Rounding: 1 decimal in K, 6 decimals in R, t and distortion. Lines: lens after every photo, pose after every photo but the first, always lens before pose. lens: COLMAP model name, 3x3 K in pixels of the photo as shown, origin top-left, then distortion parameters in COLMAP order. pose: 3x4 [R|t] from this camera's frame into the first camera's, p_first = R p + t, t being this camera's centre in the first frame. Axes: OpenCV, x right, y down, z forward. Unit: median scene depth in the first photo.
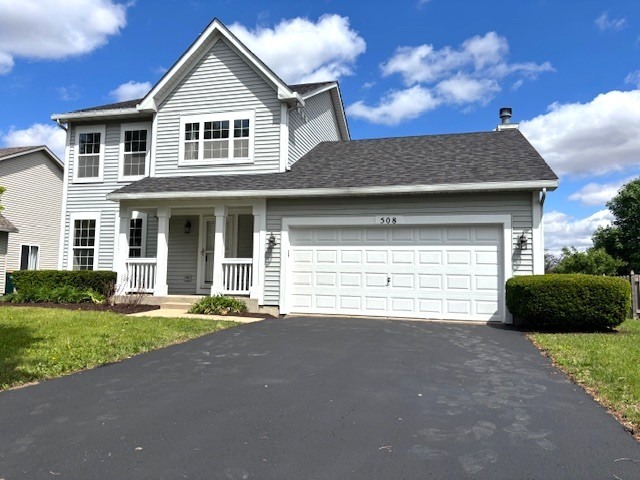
lens RADIAL K [[514.0, 0, 319.5], [0, 514.0, 240.5], [0, 0, 1]] dist [0.044354, 0.011174]
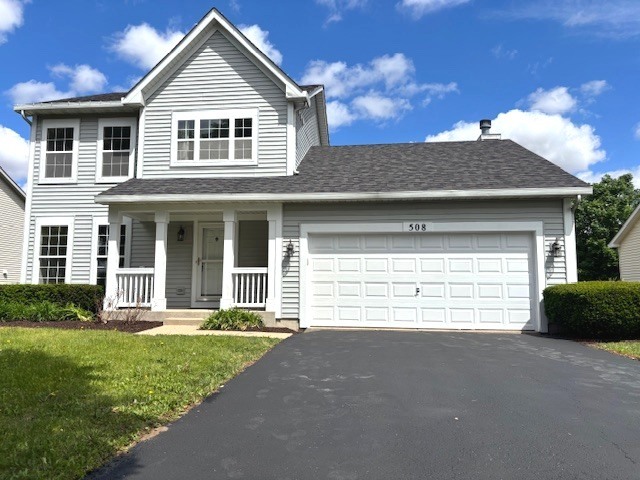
lens RADIAL K [[514.0, 0, 318.3], [0, 514.0, 241.1], [0, 0, 1]] dist [0.044354, 0.011174]
pose [[0.988013, 0.001615, 0.154365, -0.178117], [0.001520, 0.999795, -0.020190, 0.005693], [-0.154366, 0.020183, 0.987808, 0.075432]]
